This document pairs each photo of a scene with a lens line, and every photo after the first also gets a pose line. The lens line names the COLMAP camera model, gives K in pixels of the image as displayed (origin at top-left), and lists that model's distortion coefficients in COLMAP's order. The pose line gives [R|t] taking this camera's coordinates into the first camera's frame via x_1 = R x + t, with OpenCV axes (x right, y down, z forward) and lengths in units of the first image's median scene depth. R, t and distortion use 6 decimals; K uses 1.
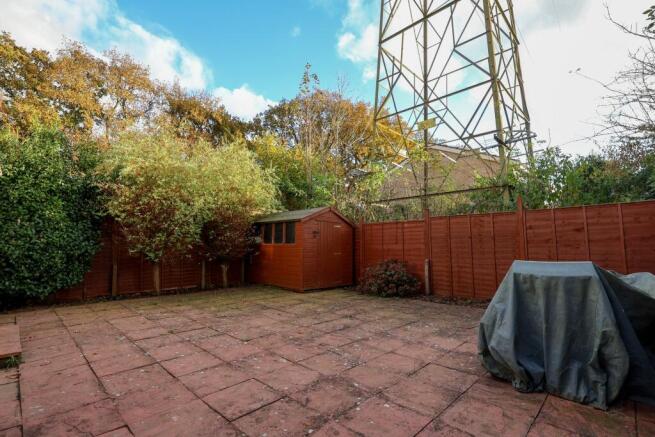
lens RADIAL K [[305.8, 0, 323.1], [0, 305.8, 219.0], [0, 0, 1]] dist [0.000873, 0.000405]
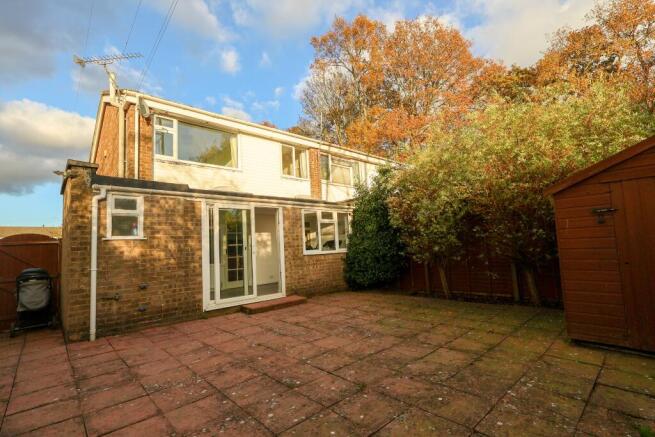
lens RADIAL K [[305.8, 0, 322.9], [0, 305.8, 219.7], [0, 0, 1]] dist [0.000873, 0.000405]
pose [[-0.048370, -0.087904, -0.994954, 0.899576], [0.135189, 0.986378, -0.093718, 0.091504], [0.989638, -0.139040, -0.035828, 1.366353]]
